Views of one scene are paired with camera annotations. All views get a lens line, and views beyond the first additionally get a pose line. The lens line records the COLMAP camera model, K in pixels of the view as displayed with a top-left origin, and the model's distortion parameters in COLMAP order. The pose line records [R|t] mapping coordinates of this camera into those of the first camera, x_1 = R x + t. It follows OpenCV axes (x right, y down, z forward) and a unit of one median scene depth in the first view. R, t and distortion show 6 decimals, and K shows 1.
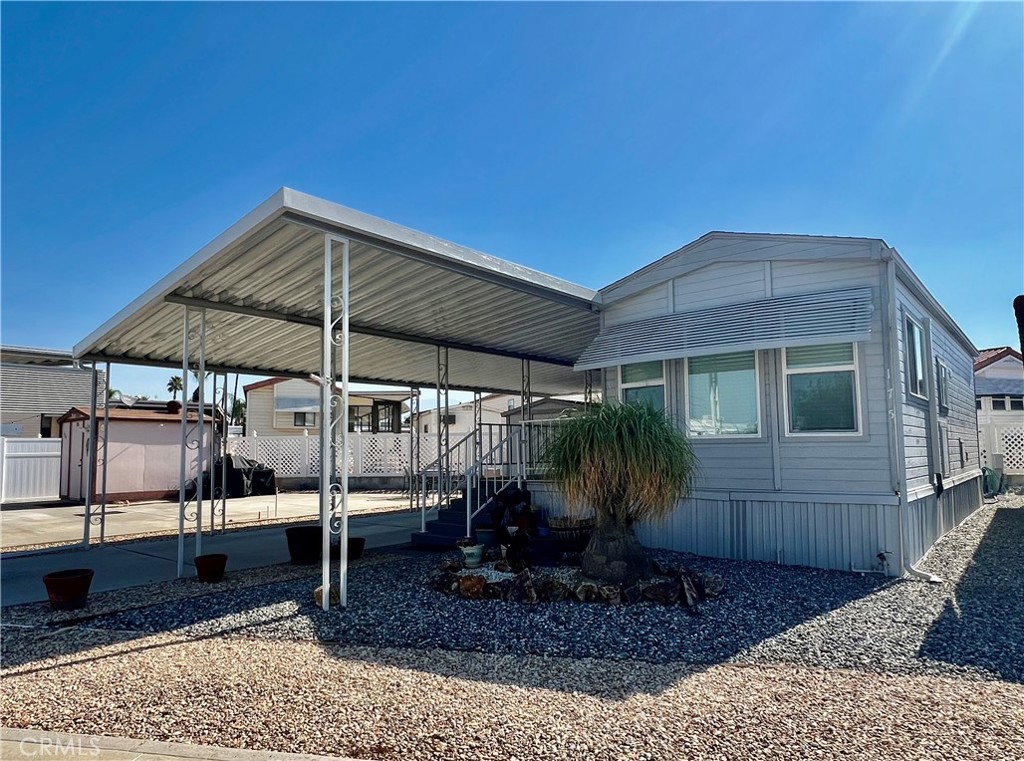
lens RADIAL K [[660.7, 0, 512.0], [0, 660.7, 380.5], [0, 0, 1]] dist [0.070735, 0.000064]
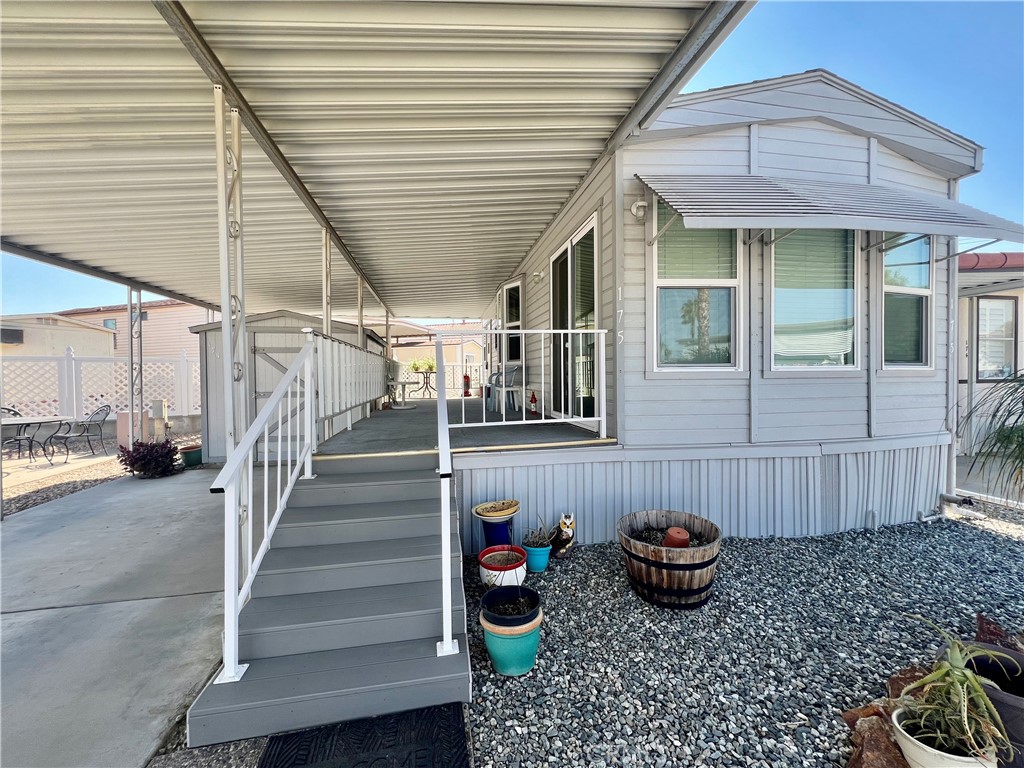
lens RADIAL K [[412.8, 0, 510.6], [0, 412.8, 385.2], [0, 0, 1]] dist [-0.002209, 0.000278]
pose [[0.646334, -0.010043, 0.762988, -0.228507], [-0.080130, 0.993491, 0.080956, 0.090033], [-0.758835, -0.113463, 0.641323, 0.940655]]
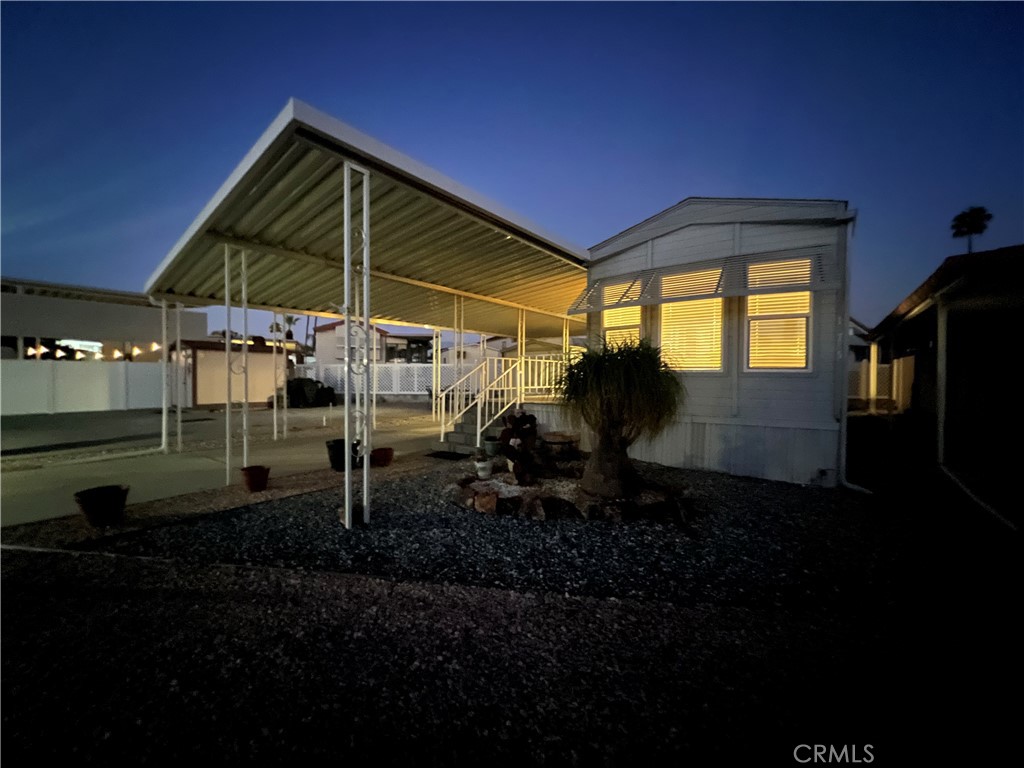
lens RADIAL K [[412.8, 0, 510.6], [0, 412.8, 385.2], [0, 0, 1]] dist [-0.002209, 0.000278]
pose [[0.999392, 0.021061, 0.027796, -0.043996], [-0.024449, 0.991500, 0.127790, 0.029065], [-0.024868, -0.128392, 0.991412, 0.359568]]
